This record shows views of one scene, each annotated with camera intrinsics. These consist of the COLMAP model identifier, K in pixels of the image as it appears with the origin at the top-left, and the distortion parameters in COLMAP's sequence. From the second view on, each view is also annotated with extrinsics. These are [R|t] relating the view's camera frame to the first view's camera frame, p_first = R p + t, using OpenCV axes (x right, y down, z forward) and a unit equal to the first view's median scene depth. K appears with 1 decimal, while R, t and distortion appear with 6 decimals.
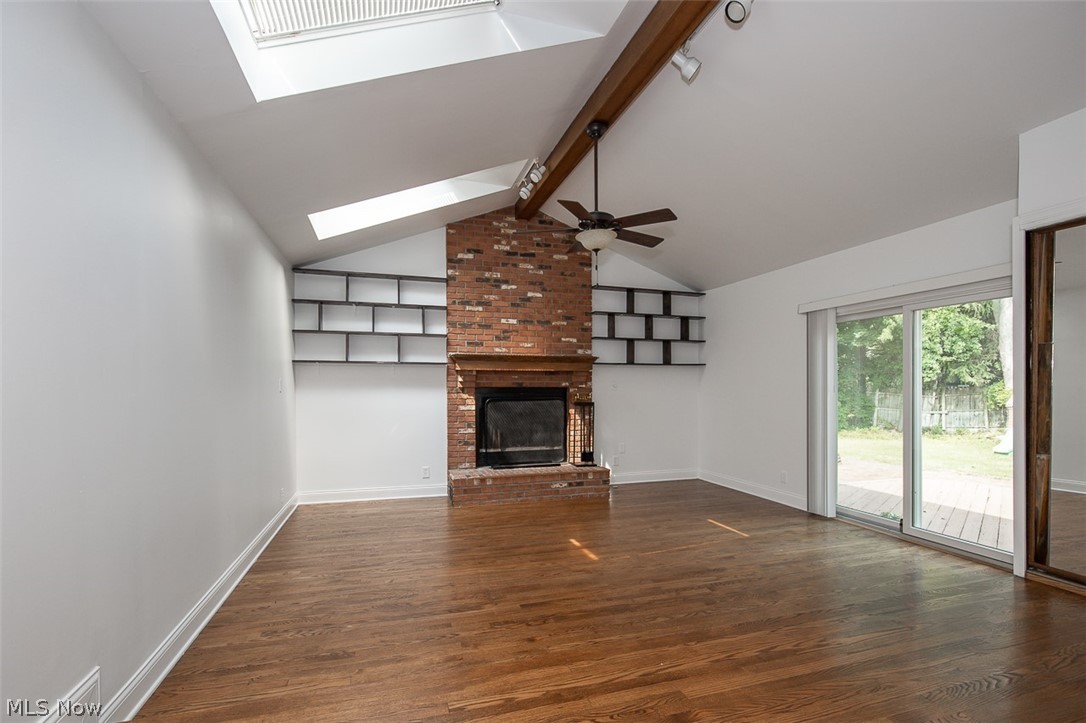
lens RADIAL K [[503.1, 0, 545.9], [0, 503.1, 400.7], [0, 0, 1]] dist [-0.019039, 0.007477]
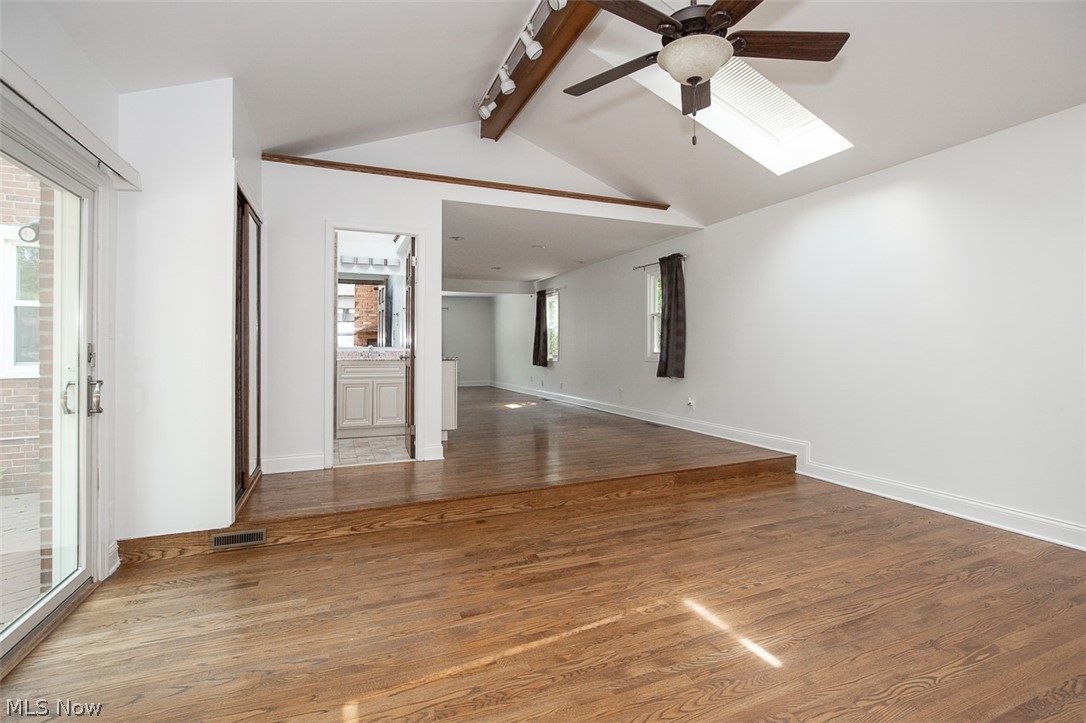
lens RADIAL K [[503.1, 0, 552.7], [0, 503.1, 353.9], [0, 0, 1]] dist [-0.019039, 0.007477]
pose [[-0.994467, 0.003581, -0.104988, 0.398385], [-0.000604, 0.999207, 0.039804, -0.017926], [0.105047, 0.039647, -0.993677, 1.907615]]
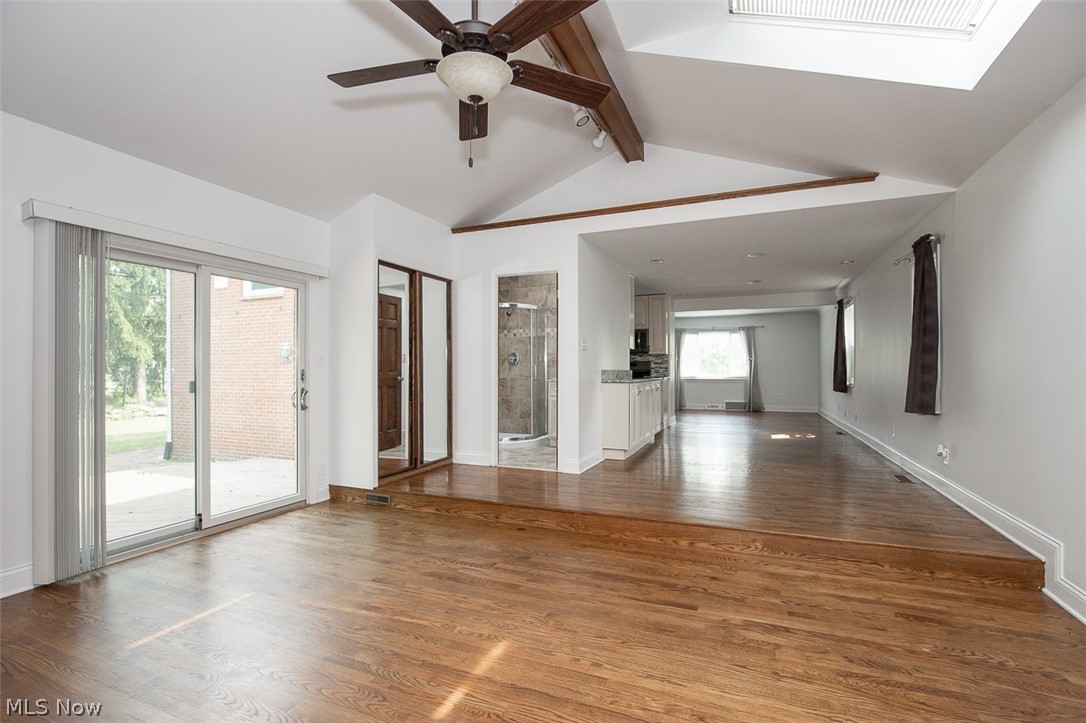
lens RADIAL K [[503.1, 0, 546.4], [0, 503.1, 368.4], [0, 0, 1]] dist [-0.019039, 0.007477]
pose [[-0.764515, 0.002402, 0.644602, -0.378499], [0.020157, 0.999593, 0.020183, -0.018614], [-0.644291, 0.028423, -0.764252, 1.693015]]
